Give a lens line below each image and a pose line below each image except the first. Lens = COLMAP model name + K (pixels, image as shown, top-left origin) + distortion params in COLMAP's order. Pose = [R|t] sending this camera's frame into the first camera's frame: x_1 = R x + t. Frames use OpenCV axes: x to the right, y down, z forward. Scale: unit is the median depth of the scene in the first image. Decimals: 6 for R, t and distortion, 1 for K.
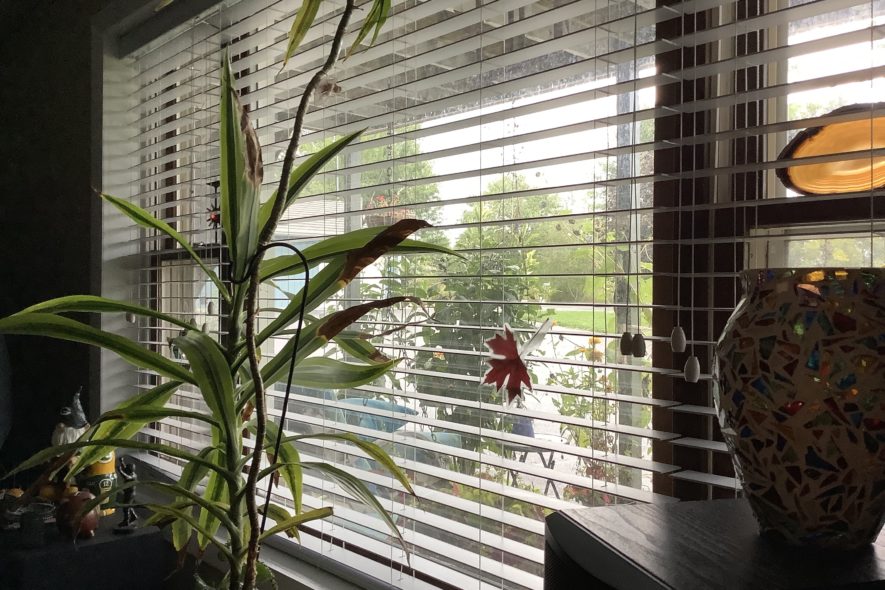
lens RADIAL K [[828.3, 0, 429.2], [0, 828.3, 300.1], [0, 0, 1]] dist [0.002388, 0.000000]
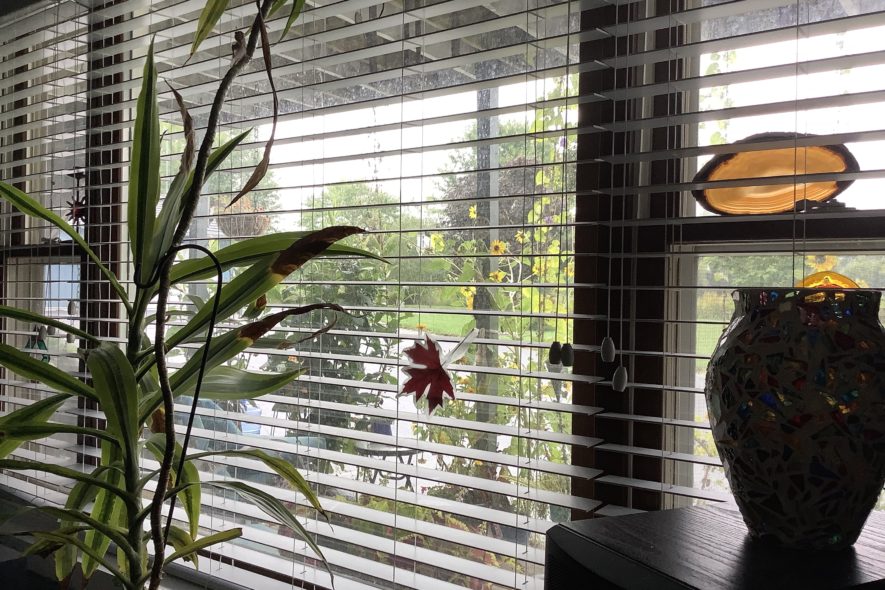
lens RADIAL K [[828.3, 0, 447.5], [0, 828.3, 297.8], [0, 0, 1]] dist [0.002388, 0.000000]
pose [[0.975585, 0.013615, 0.219200, -0.110586], [-0.012291, 0.999897, -0.007403, -0.006643], [-0.219278, 0.004528, 0.975652, 0.025991]]
